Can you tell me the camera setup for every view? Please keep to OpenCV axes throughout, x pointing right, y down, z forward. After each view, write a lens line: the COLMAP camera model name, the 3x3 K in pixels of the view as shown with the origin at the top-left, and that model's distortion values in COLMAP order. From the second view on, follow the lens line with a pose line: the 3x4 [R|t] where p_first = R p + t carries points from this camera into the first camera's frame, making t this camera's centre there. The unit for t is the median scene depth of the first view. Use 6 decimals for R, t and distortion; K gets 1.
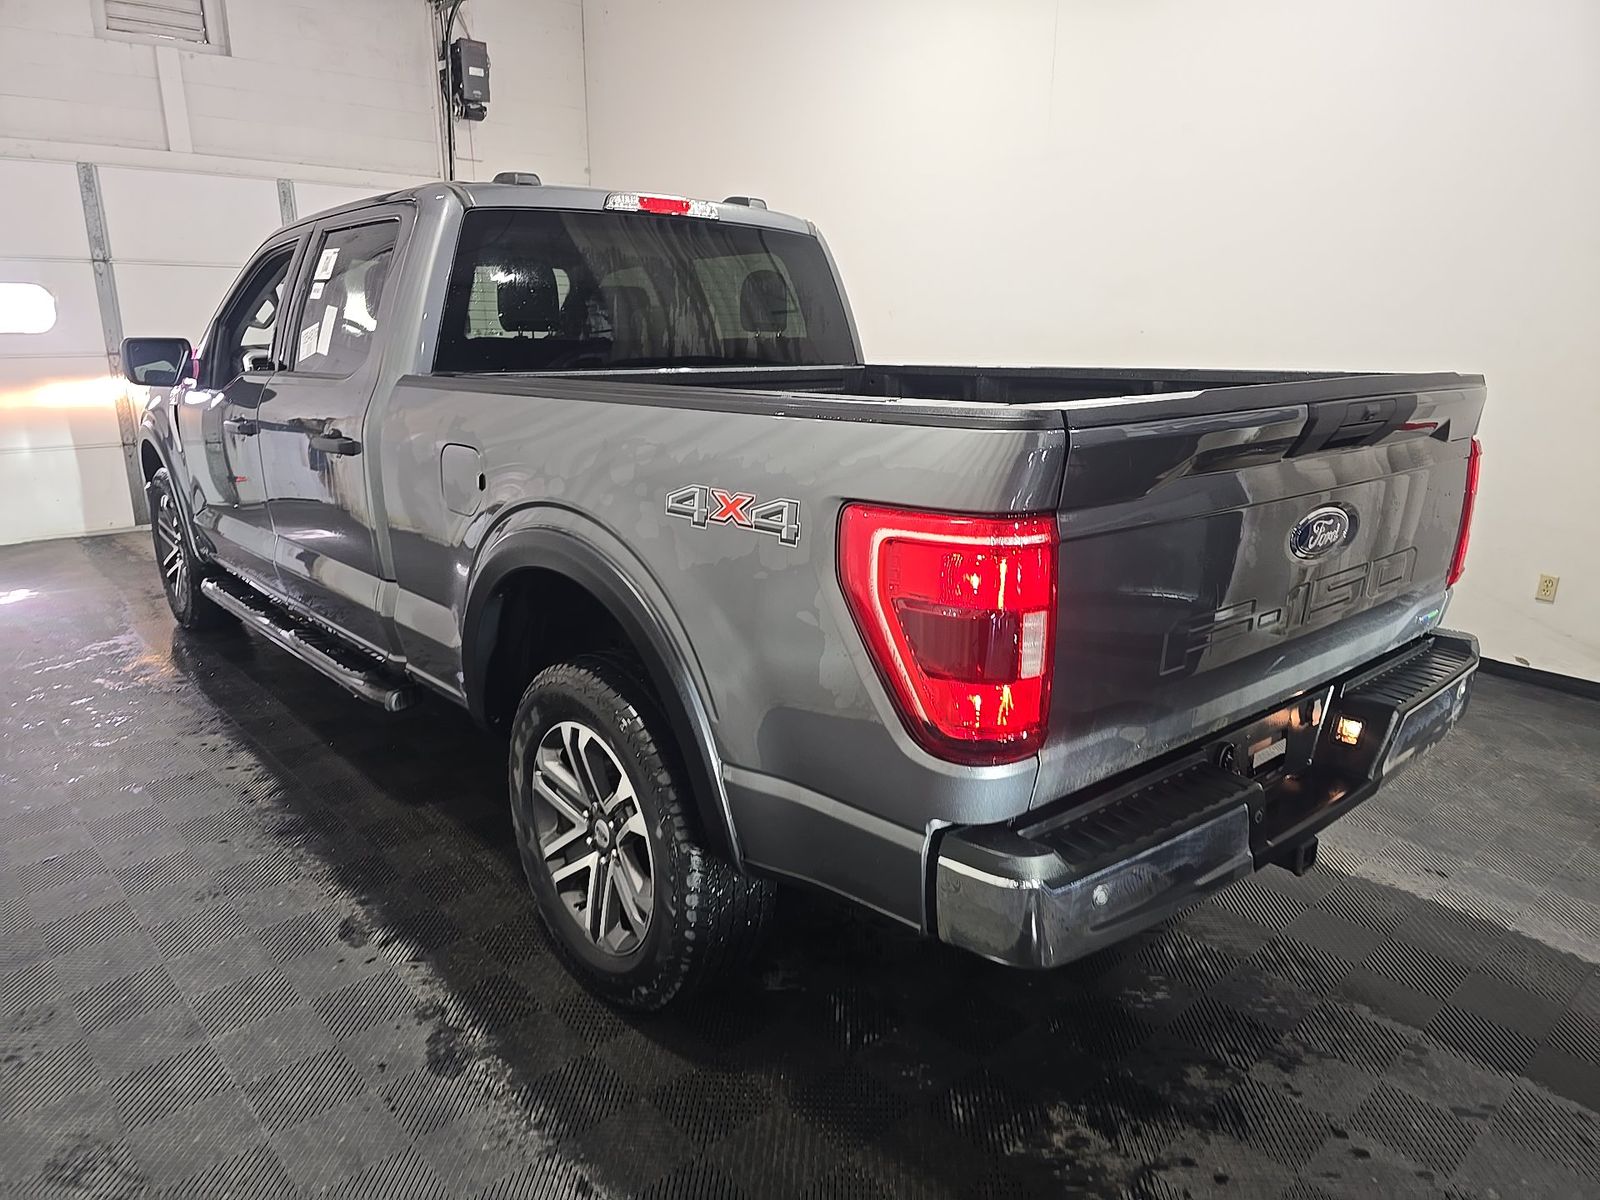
lens RADIAL K [[1097.4, 0, 800.0], [0, 1097.4, 600.0], [0, 0, 1]] dist [0.002639, -0.003016]
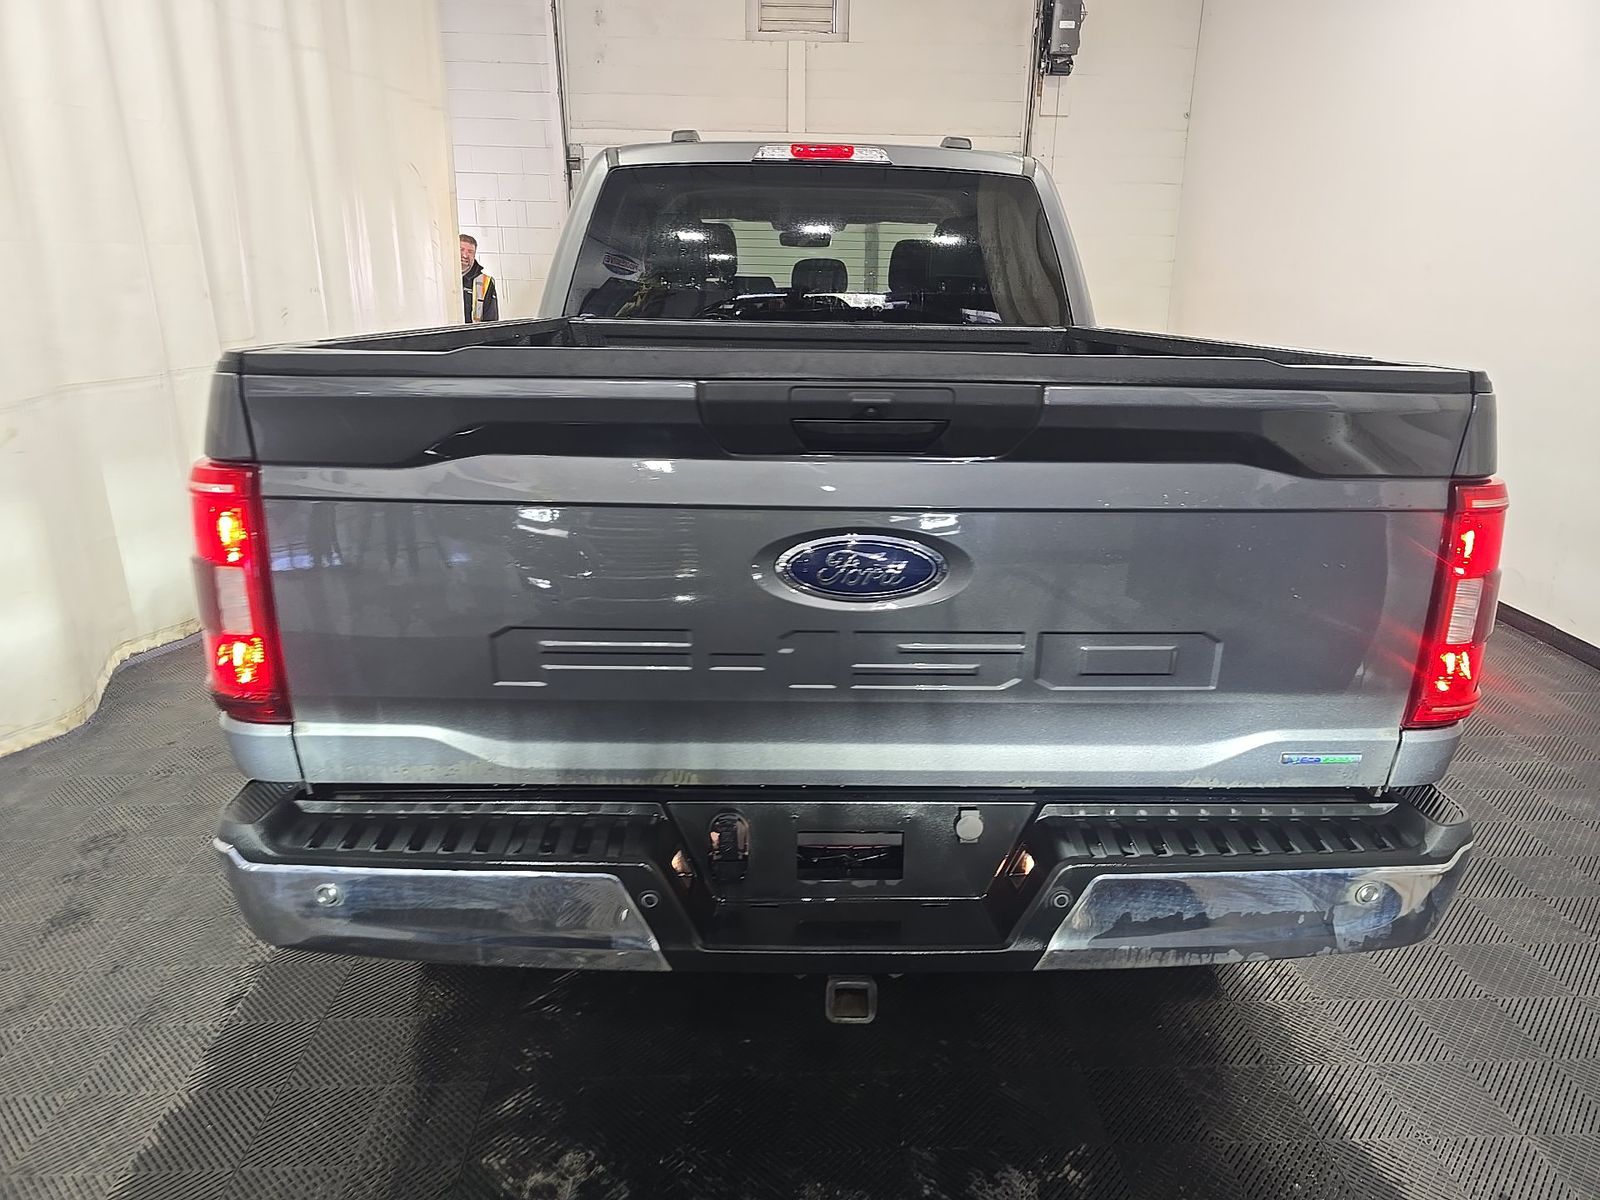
lens RADIAL K [[1097.4, 0, 800.0], [0, 1097.4, 600.0], [0, 0, 1]] dist [0.002639, -0.003016]
pose [[0.780382, 0.175850, -0.600067, 0.432003], [-0.158033, 0.983954, 0.082828, -0.043369], [0.605003, 0.030193, 0.795650, 0.202163]]
